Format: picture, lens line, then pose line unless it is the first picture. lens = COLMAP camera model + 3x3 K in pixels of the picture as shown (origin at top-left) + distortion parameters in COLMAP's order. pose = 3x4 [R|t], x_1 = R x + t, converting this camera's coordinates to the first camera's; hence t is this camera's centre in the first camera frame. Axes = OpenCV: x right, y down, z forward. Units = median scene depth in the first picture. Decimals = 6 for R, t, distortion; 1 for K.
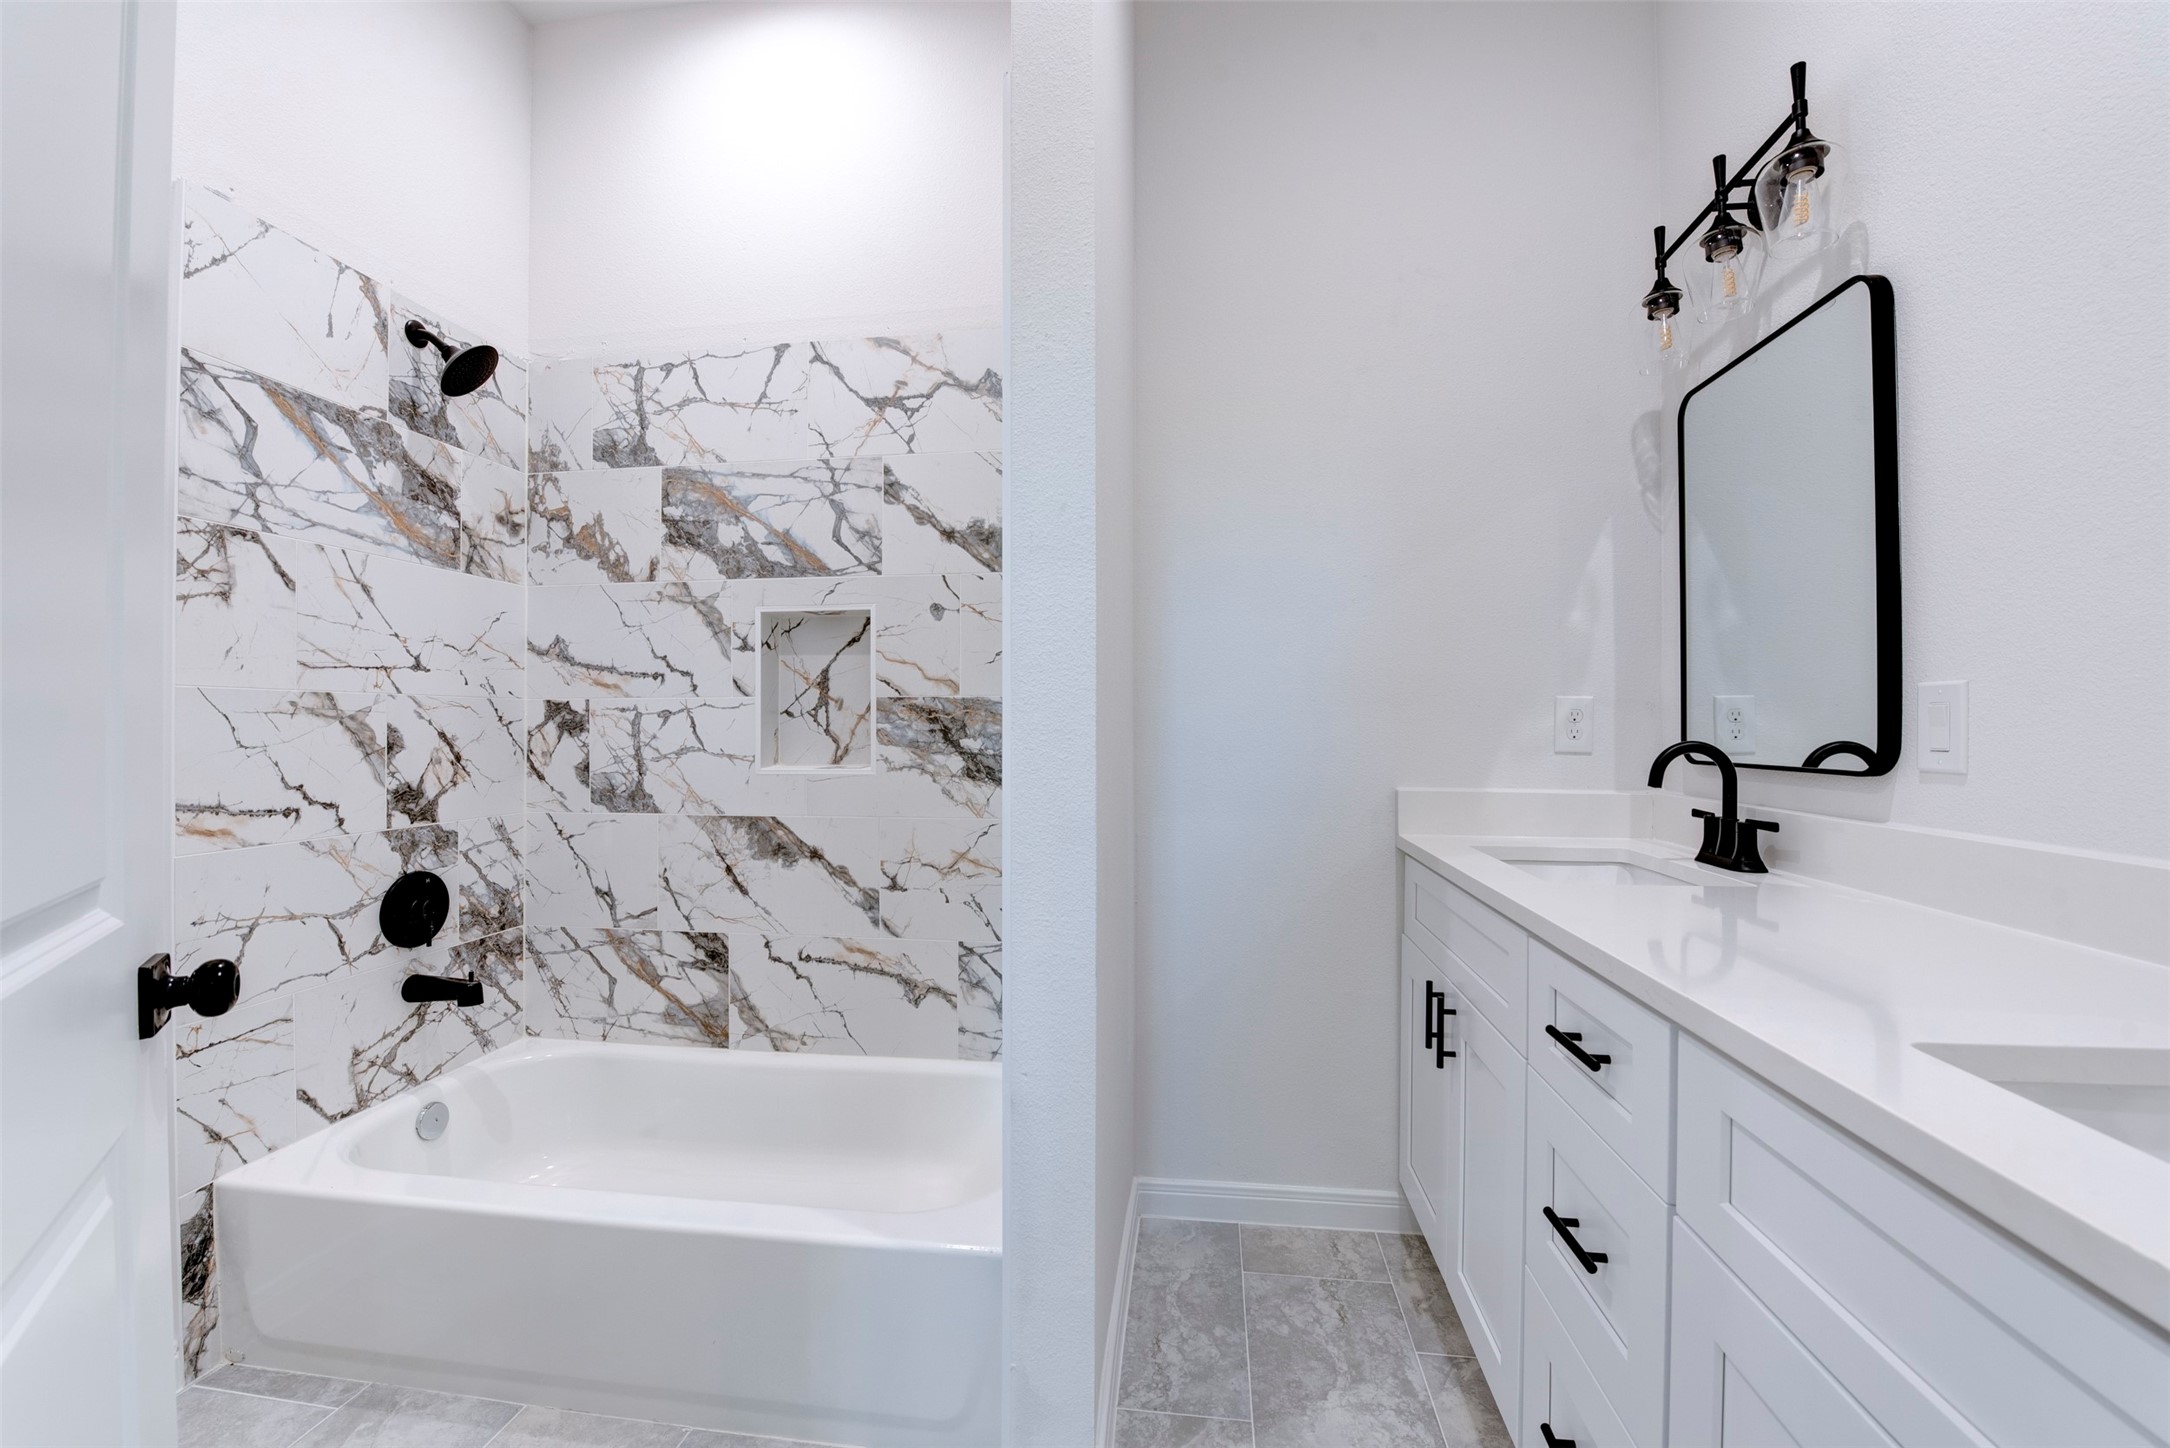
lens RADIAL K [[870.0, 0, 1086.0], [0, 870.0, 724.3], [0, 0, 1]] dist [-0.014711, -0.003037]
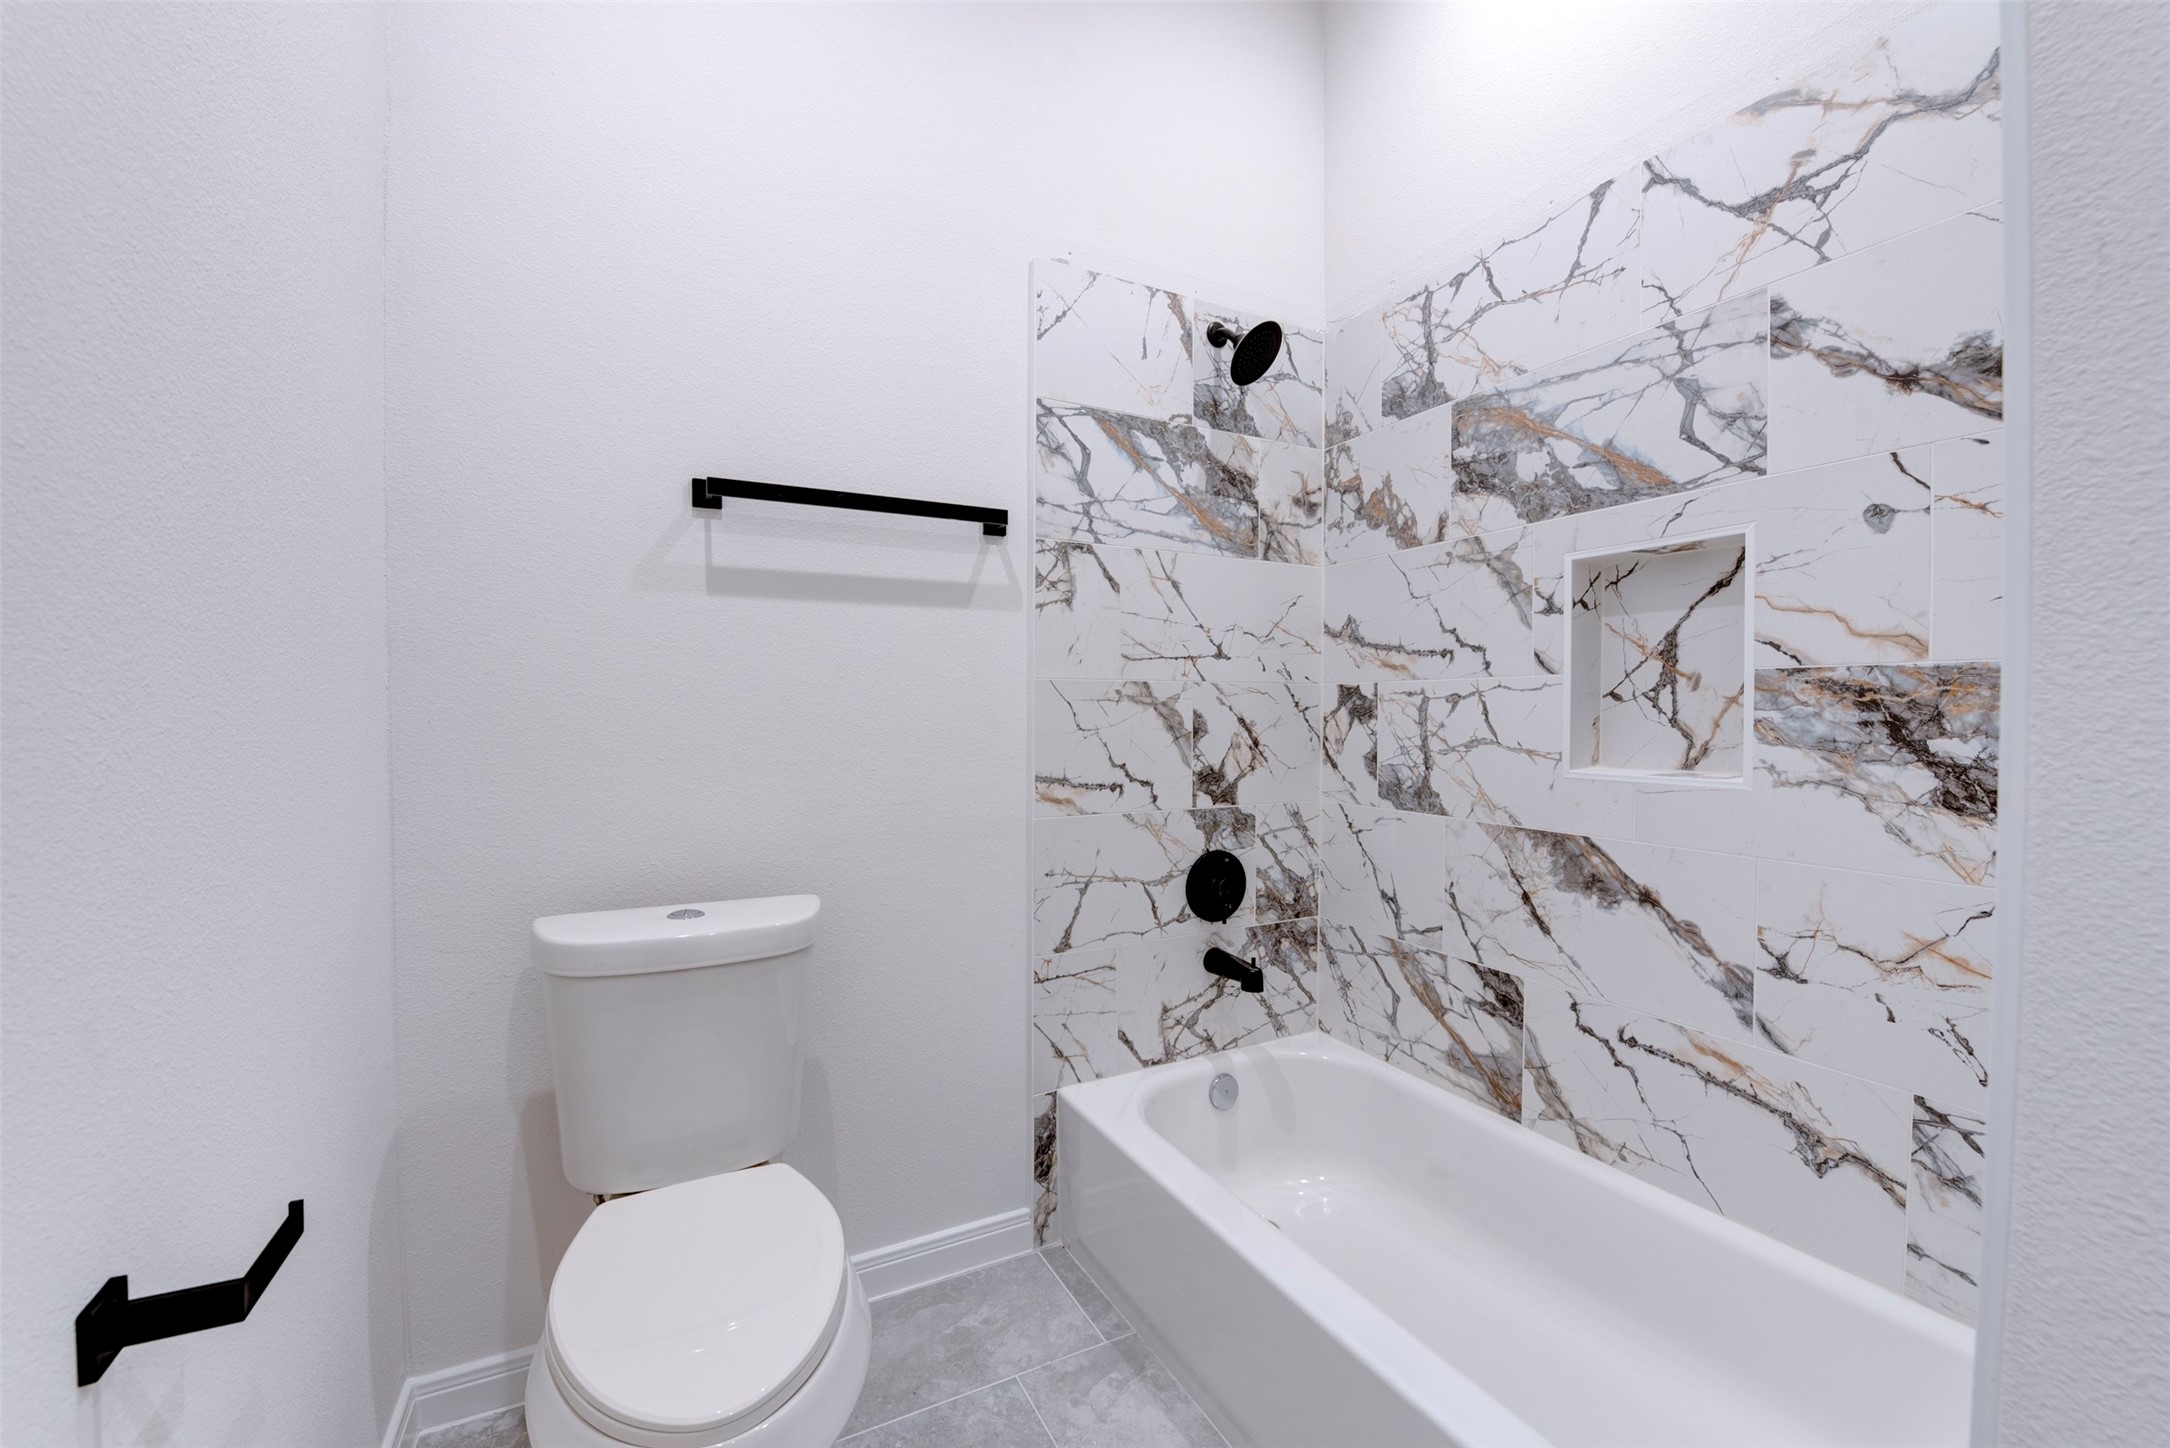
lens RADIAL K [[870.0, 0, 1078.8], [0, 870.0, 724.8], [0, 0, 1]] dist [-0.014711, -0.003037]
pose [[0.573740, 0.016230, -0.818877, -0.007842], [-0.000632, 0.999812, 0.019373, -0.002392], [0.819037, -0.010598, 0.573643, 0.232775]]
